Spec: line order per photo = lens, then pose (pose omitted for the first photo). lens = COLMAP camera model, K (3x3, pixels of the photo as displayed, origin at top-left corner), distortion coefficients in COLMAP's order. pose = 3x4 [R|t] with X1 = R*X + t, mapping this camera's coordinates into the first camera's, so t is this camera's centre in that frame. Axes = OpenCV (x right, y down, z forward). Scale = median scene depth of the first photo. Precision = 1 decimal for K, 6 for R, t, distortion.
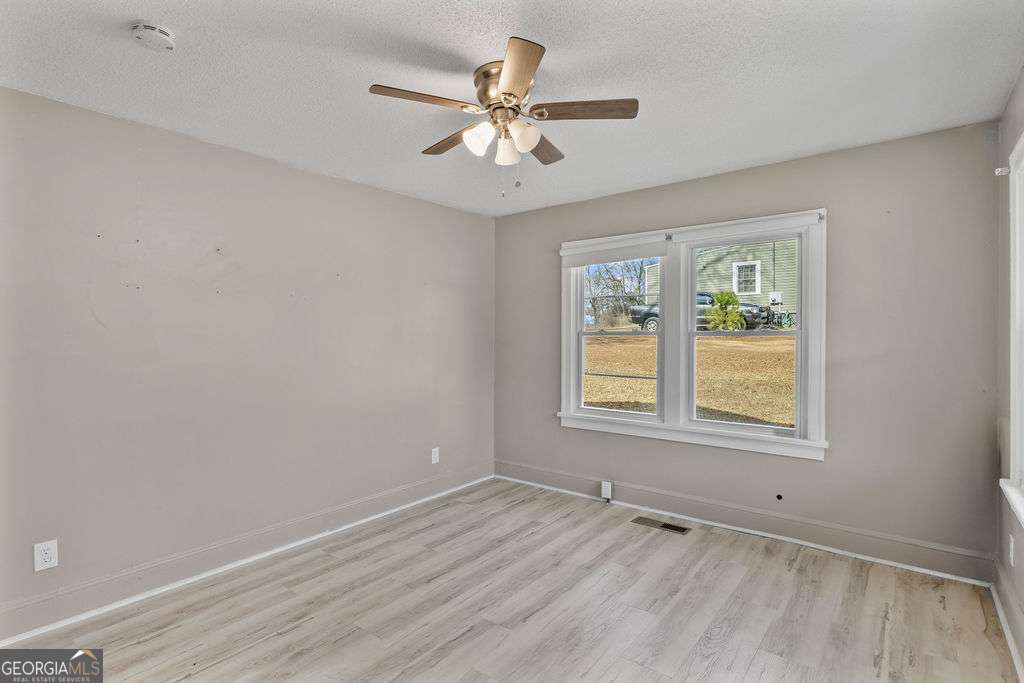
lens RADIAL K [[494.5, 0, 501.1], [0, 494.5, 341.6], [0, 0, 1]] dist [-0.001316, -0.000077]
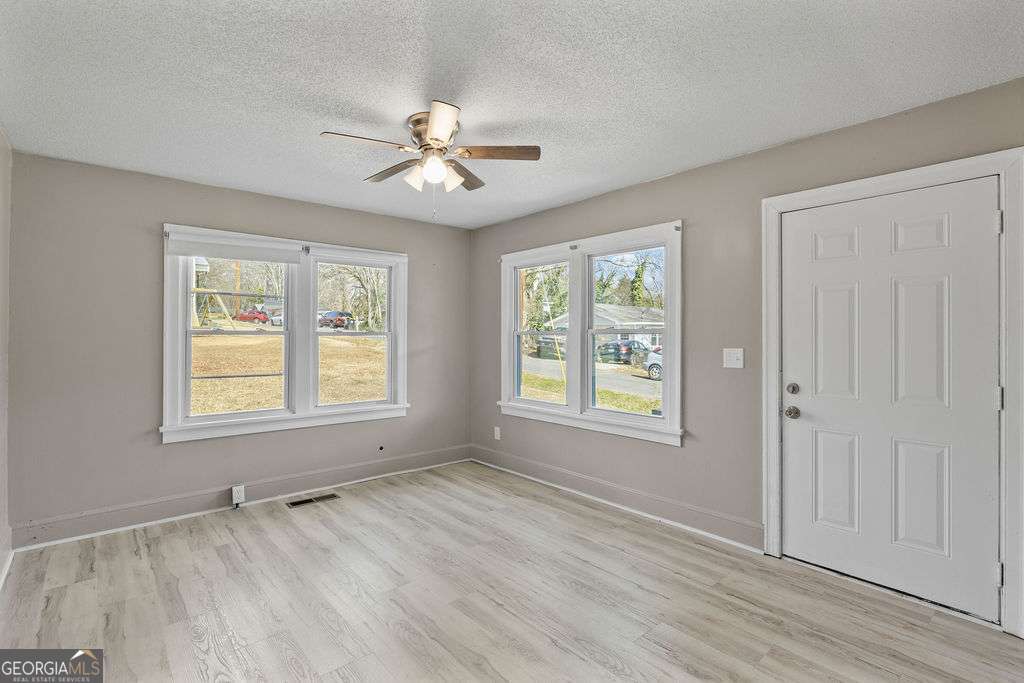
lens RADIAL K [[501.2, 0, 510.8], [0, 501.2, 332.2], [0, 0, 1]] dist [0.002218, 0.001320]
pose [[0.187456, 0.003109, 0.982268, -0.703097], [0.004015, 0.999984, -0.003931, -0.011715], [-0.982265, 0.004681, 0.187440, 0.316669]]
